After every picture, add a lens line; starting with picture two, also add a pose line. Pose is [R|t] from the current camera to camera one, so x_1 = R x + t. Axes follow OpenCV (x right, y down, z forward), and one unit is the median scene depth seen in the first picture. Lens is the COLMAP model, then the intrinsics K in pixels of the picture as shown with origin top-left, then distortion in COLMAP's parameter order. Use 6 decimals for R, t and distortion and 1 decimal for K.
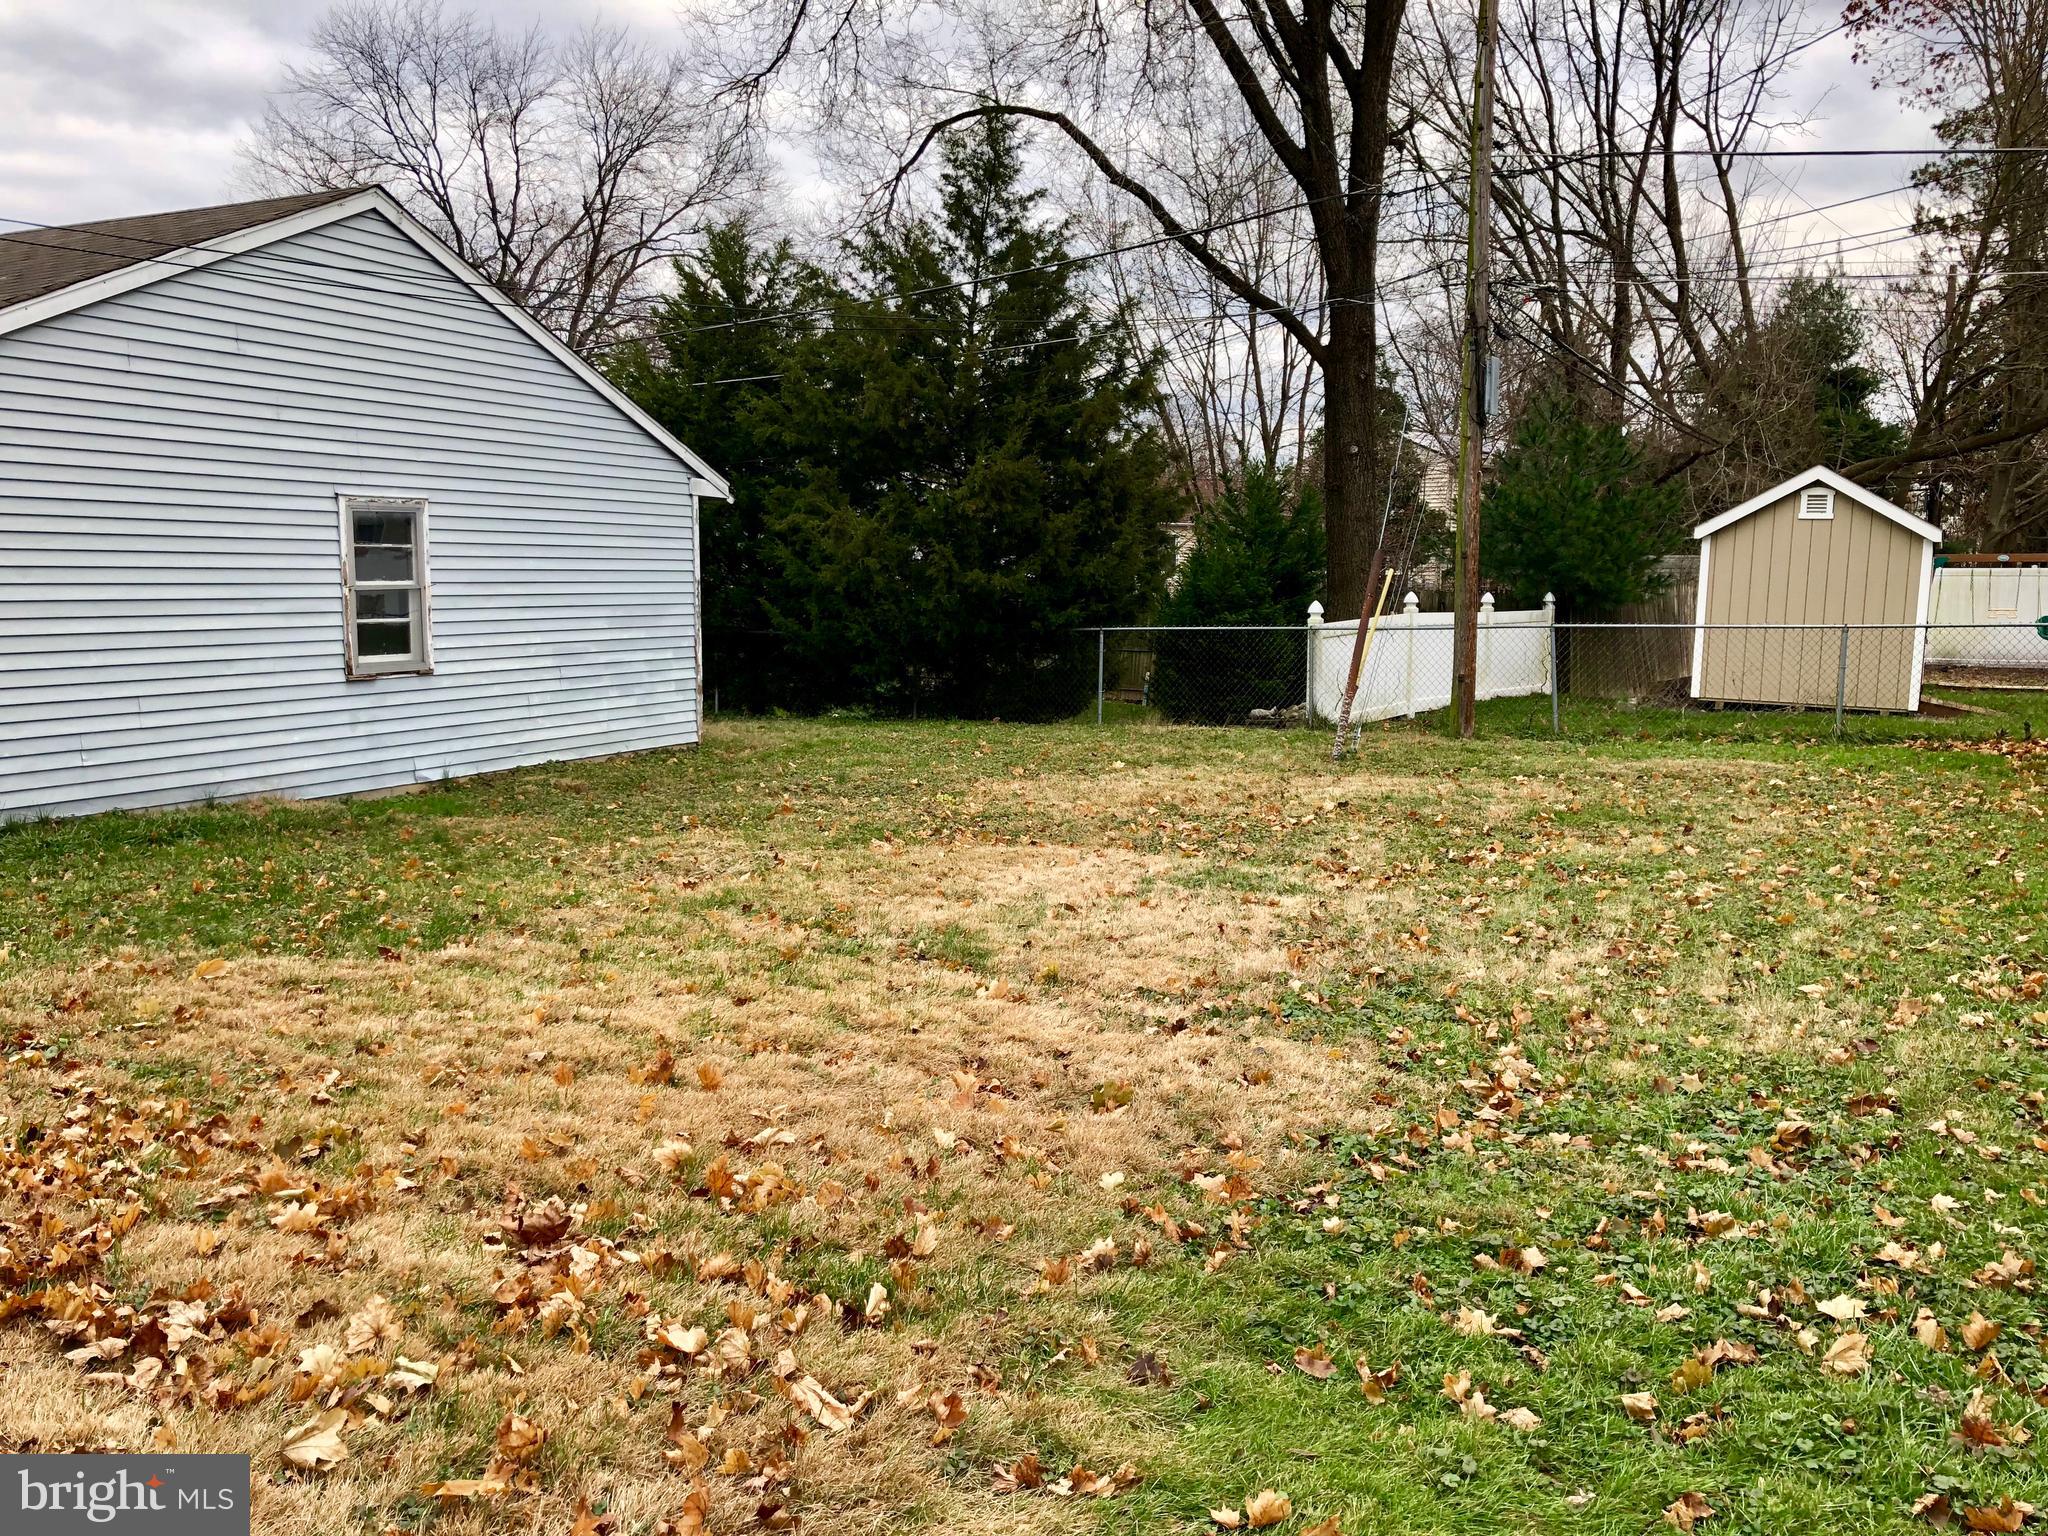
lens RADIAL K [[1669.8, 0, 1024.0], [0, 1669.8, 768.0], [0, 0, 1]] dist [0.004850, -0.005192]
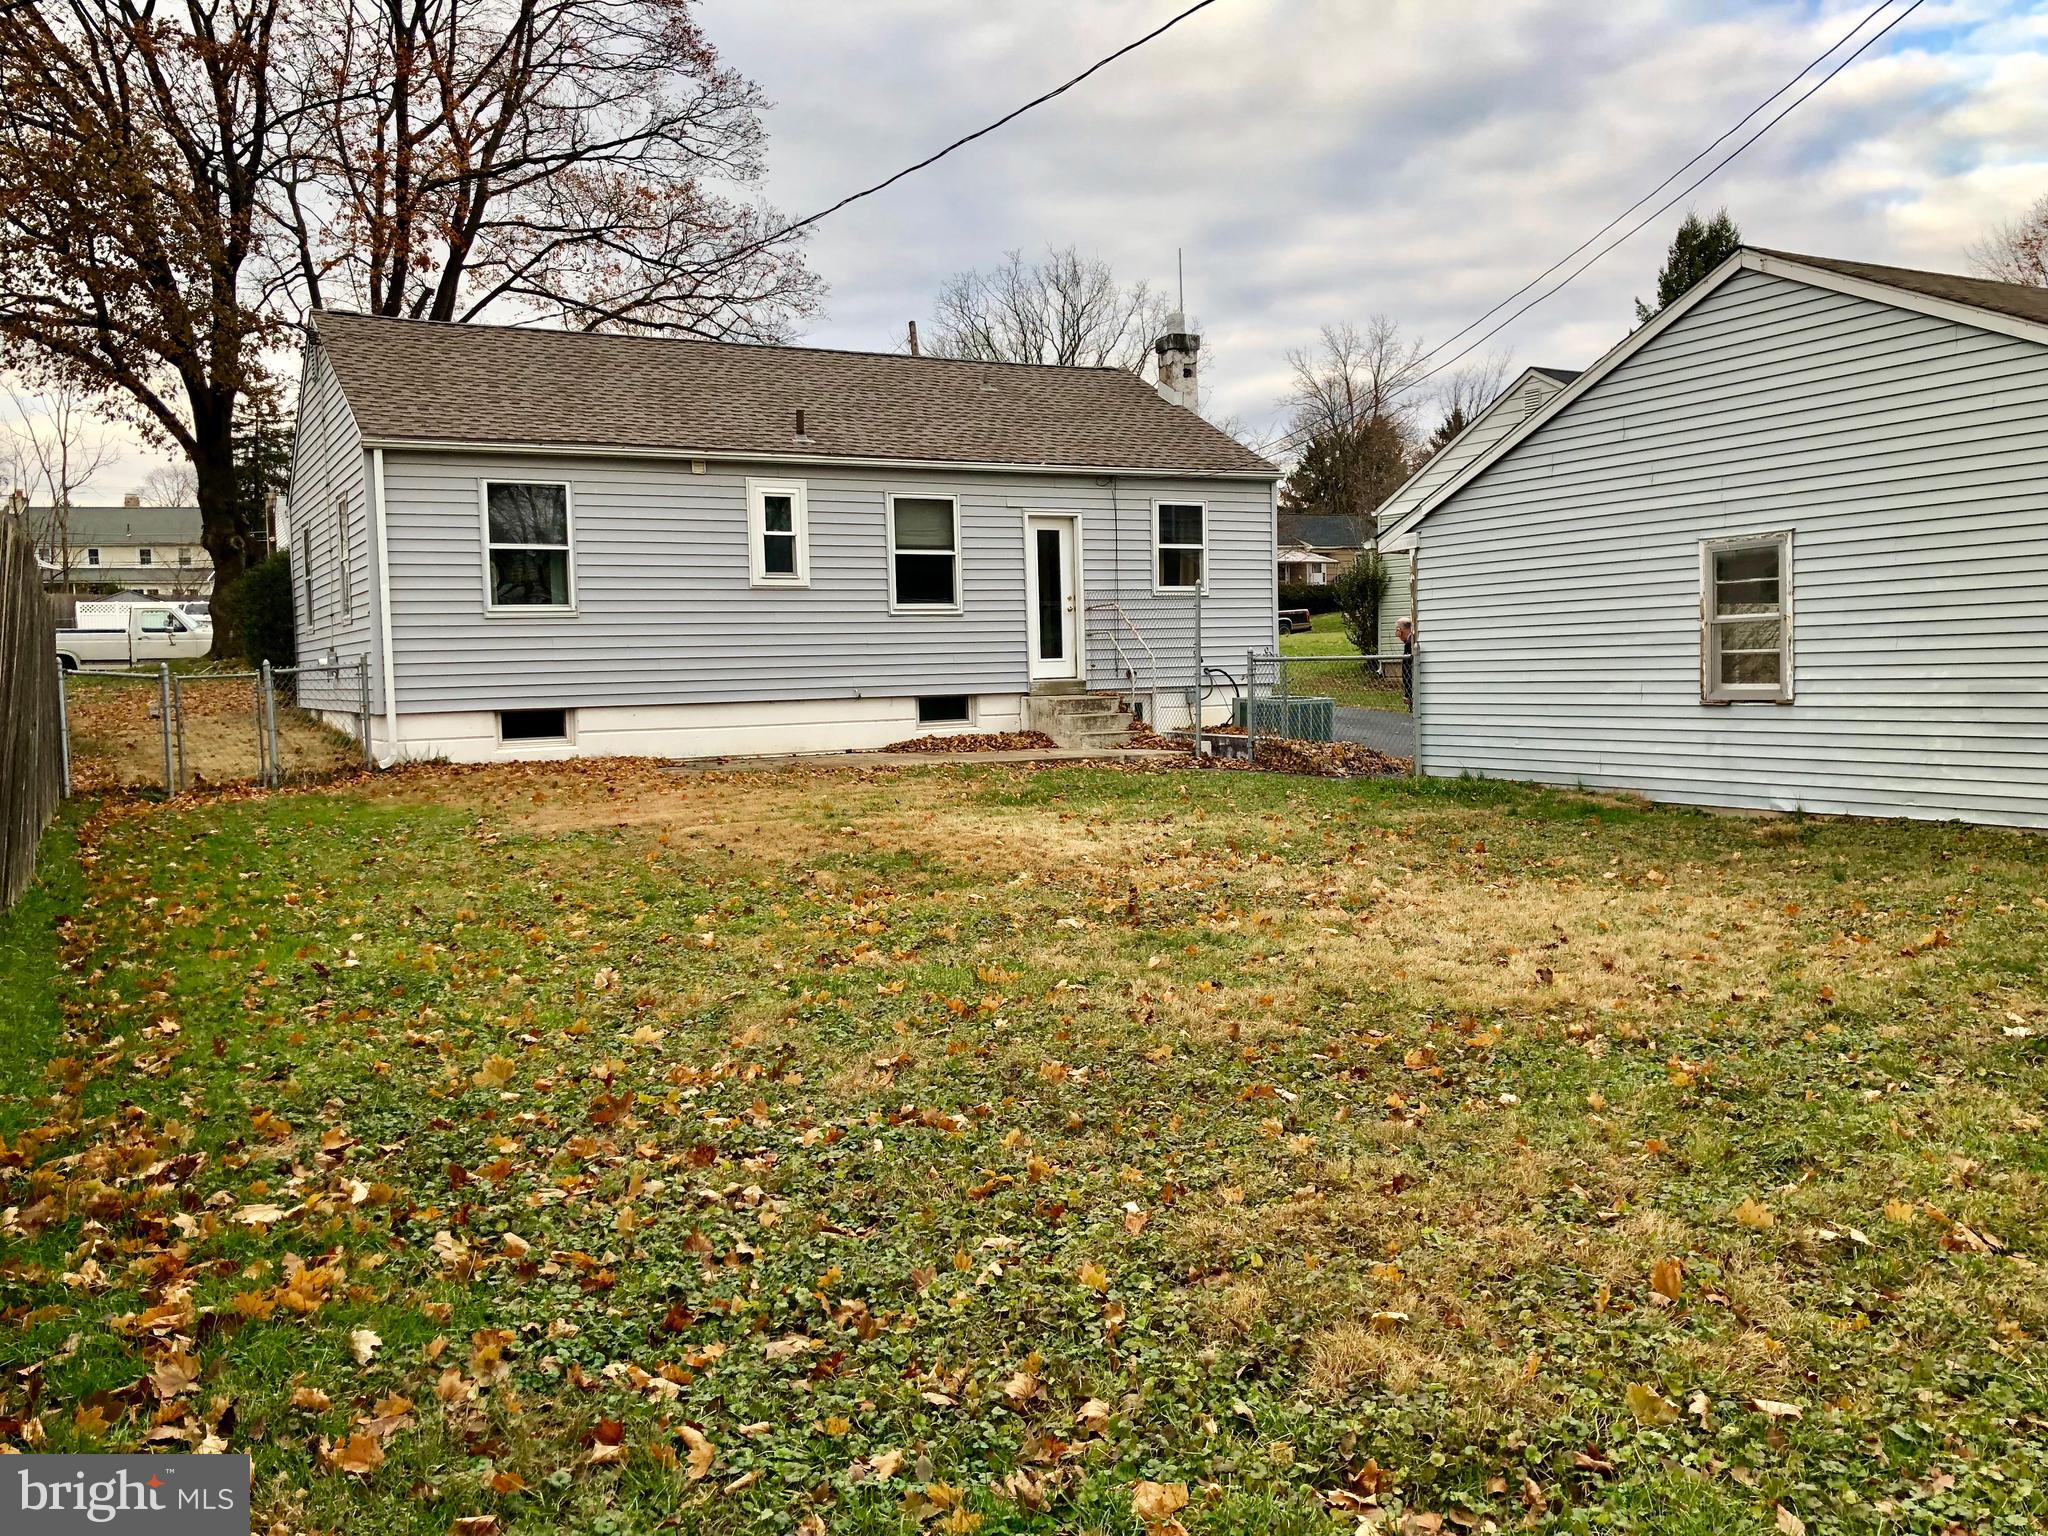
lens RADIAL K [[1669.8, 0, 1024.0], [0, 1669.8, 768.0], [0, 0, 1]] dist [0.004850, -0.005192]
pose [[-0.582134, 0.066488, -0.810370, 0.763193], [-0.064615, 0.989716, 0.127619, -0.123131], [0.810522, 0.126653, -0.571851, 1.271857]]
